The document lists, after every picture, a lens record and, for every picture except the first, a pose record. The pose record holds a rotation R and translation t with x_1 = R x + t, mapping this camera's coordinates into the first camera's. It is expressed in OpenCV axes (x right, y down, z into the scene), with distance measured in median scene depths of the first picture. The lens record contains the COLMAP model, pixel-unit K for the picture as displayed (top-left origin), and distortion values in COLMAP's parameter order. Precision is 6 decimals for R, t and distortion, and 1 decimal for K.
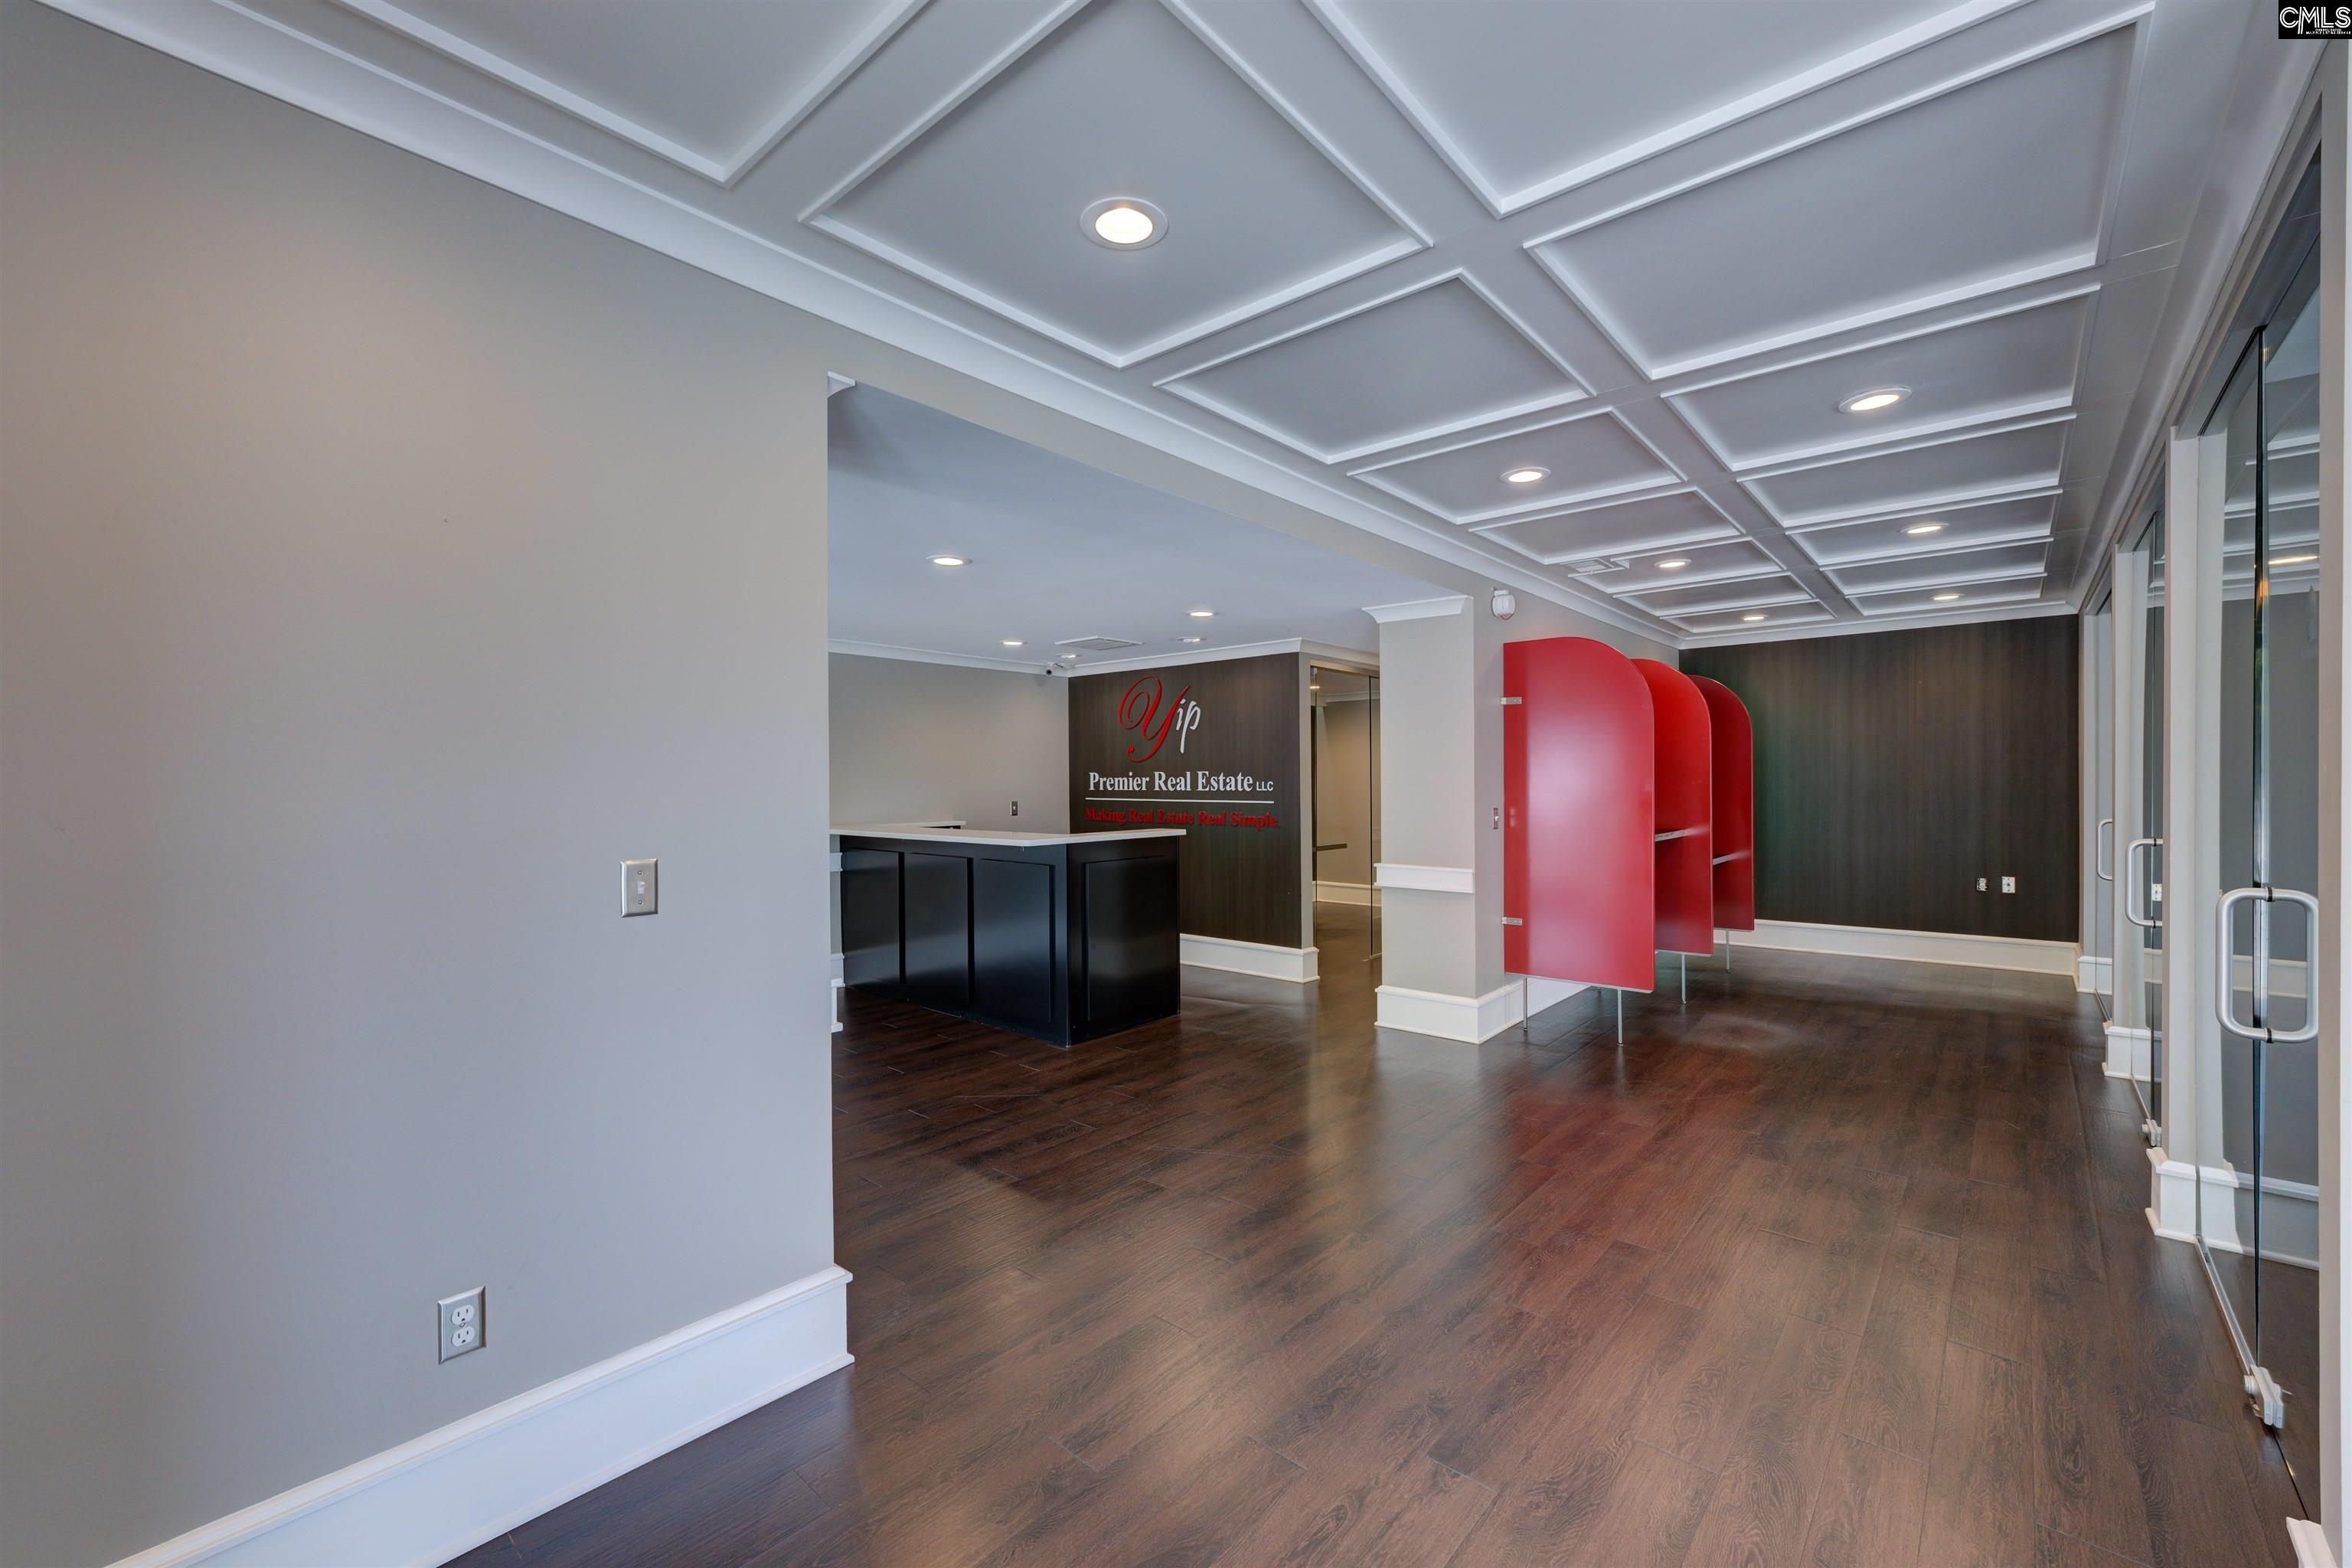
lens RADIAL K [[932.2, 0, 1154.5], [0, 932.2, 793.3], [0, 0, 1]] dist [-0.009375, -0.000395]
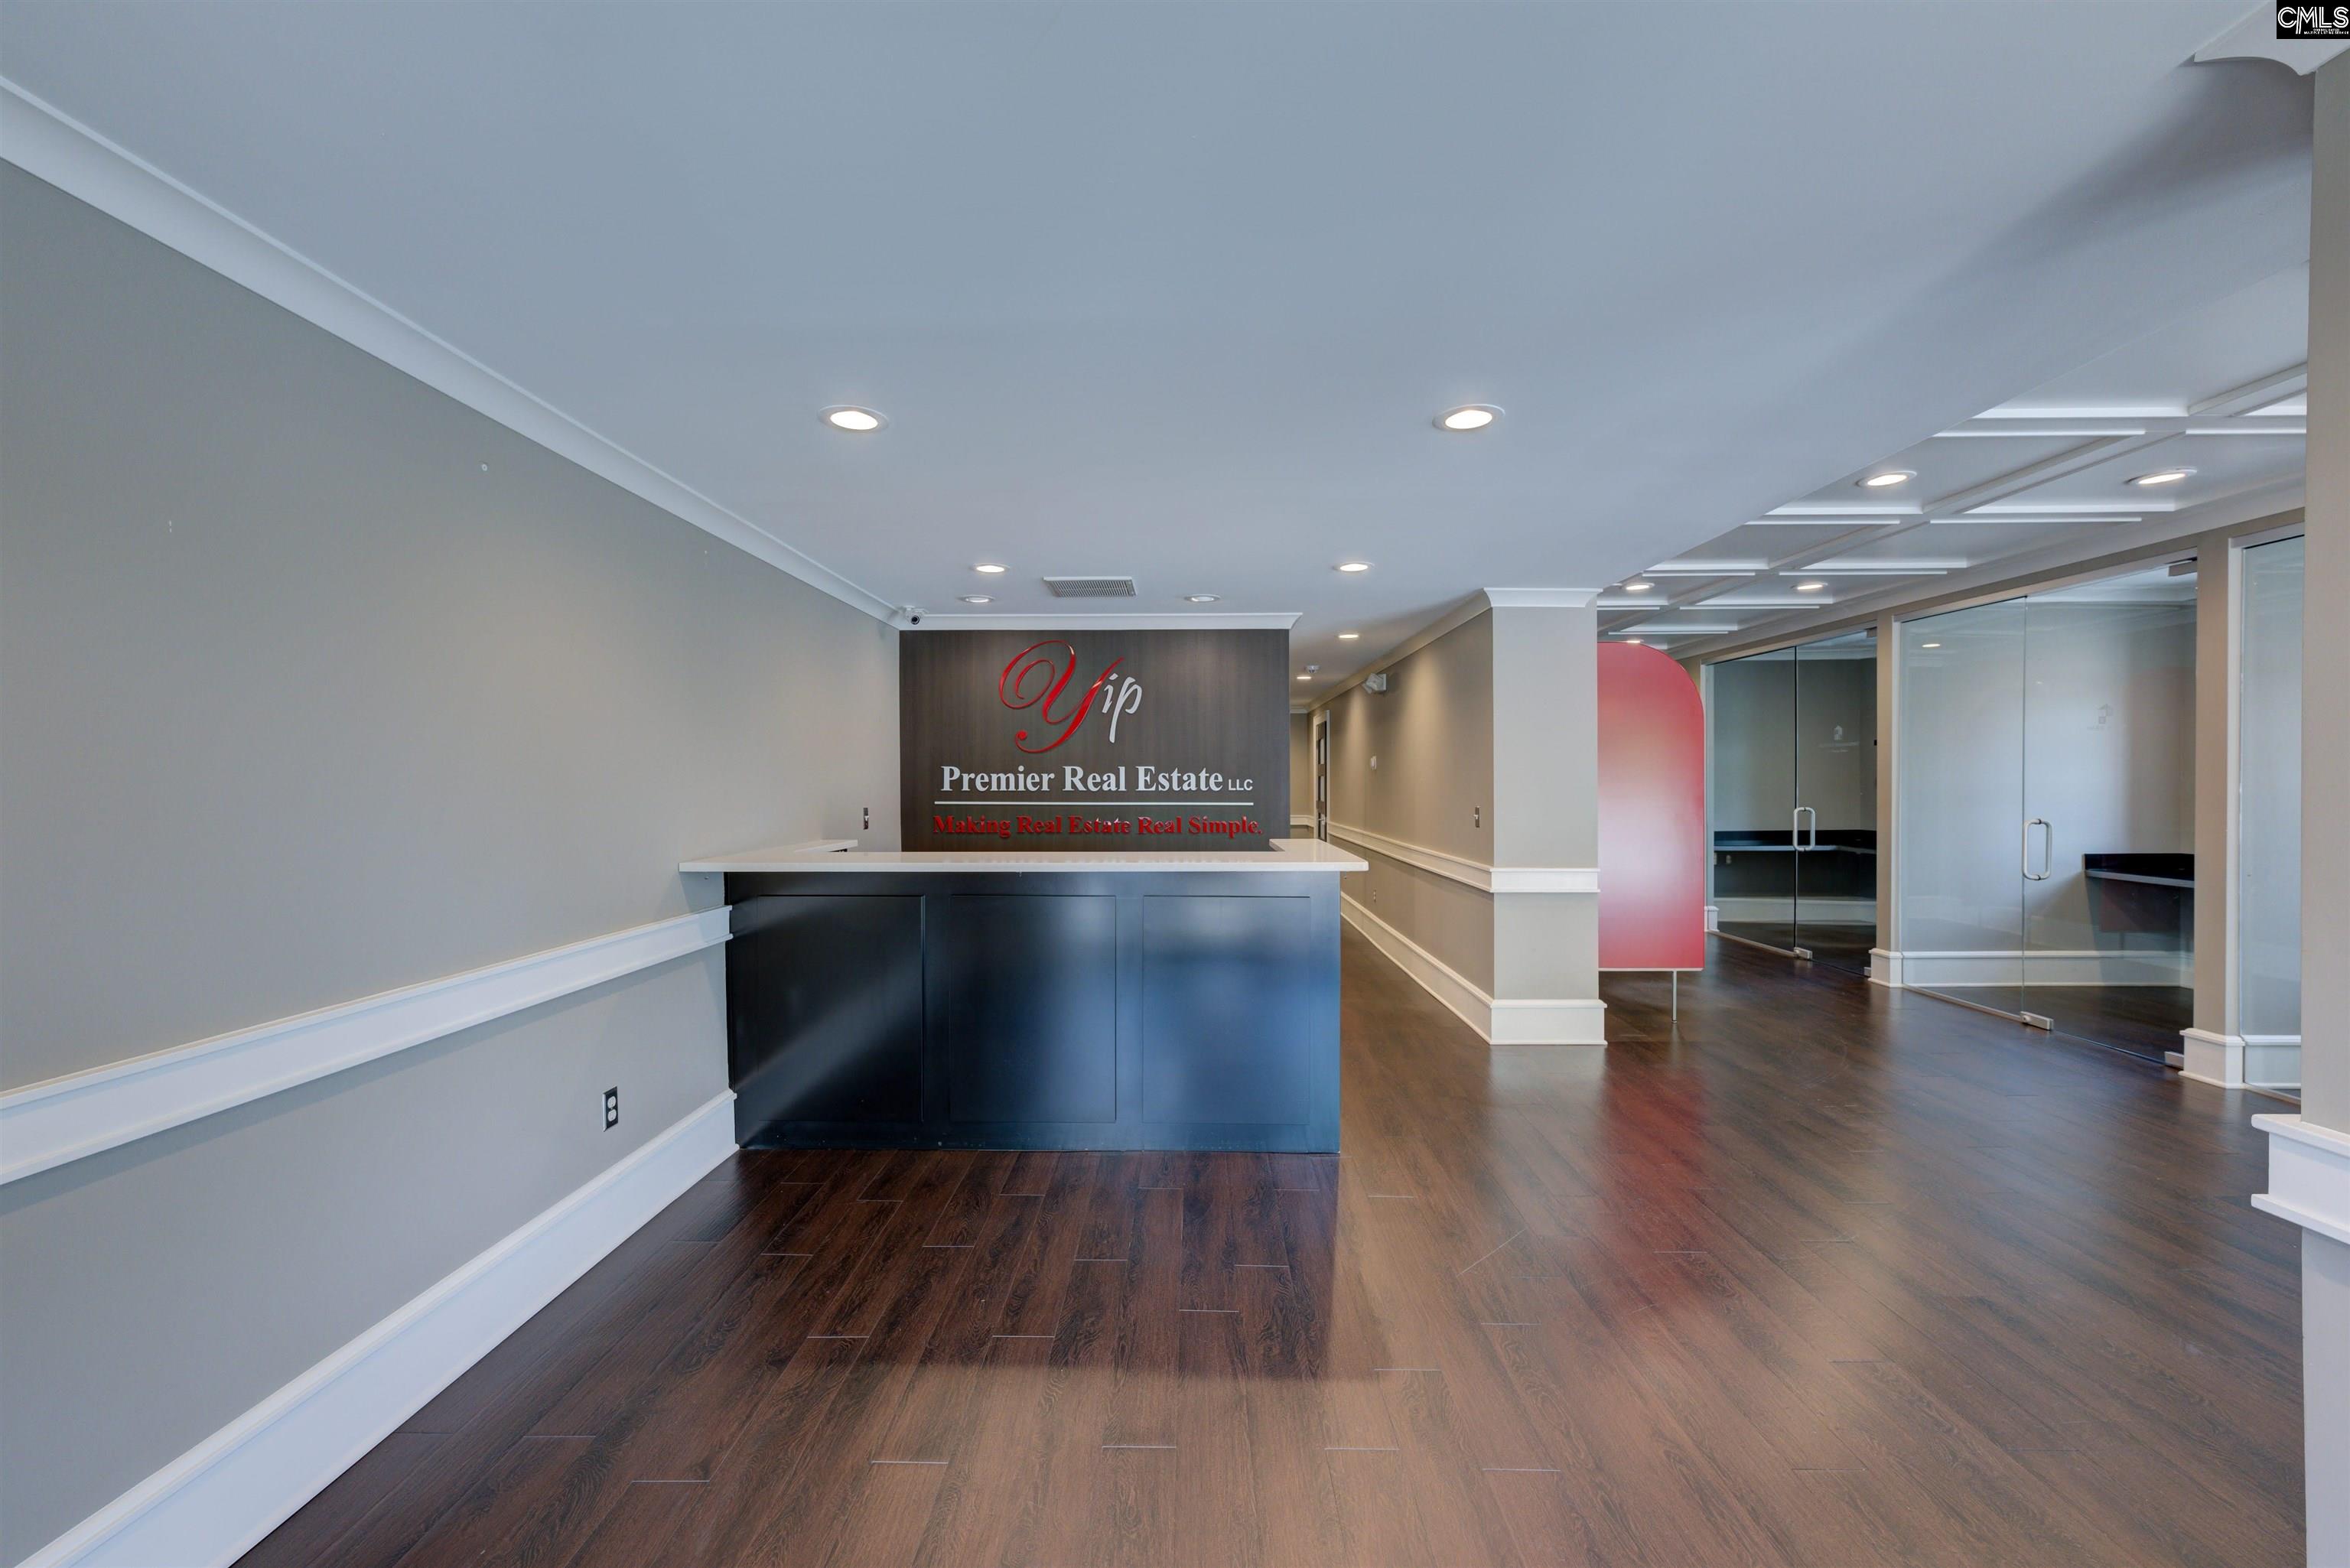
lens RADIAL K [[931.3, 0, 1185.8], [0, 931.3, 814.9], [0, 0, 1]] dist [-0.009375, -0.000395]
pose [[0.765270, -0.018327, 0.643448, -0.432333], [0.004896, 0.999731, 0.022651, 0.000144], [-0.643690, -0.014184, 0.765155, 0.365514]]
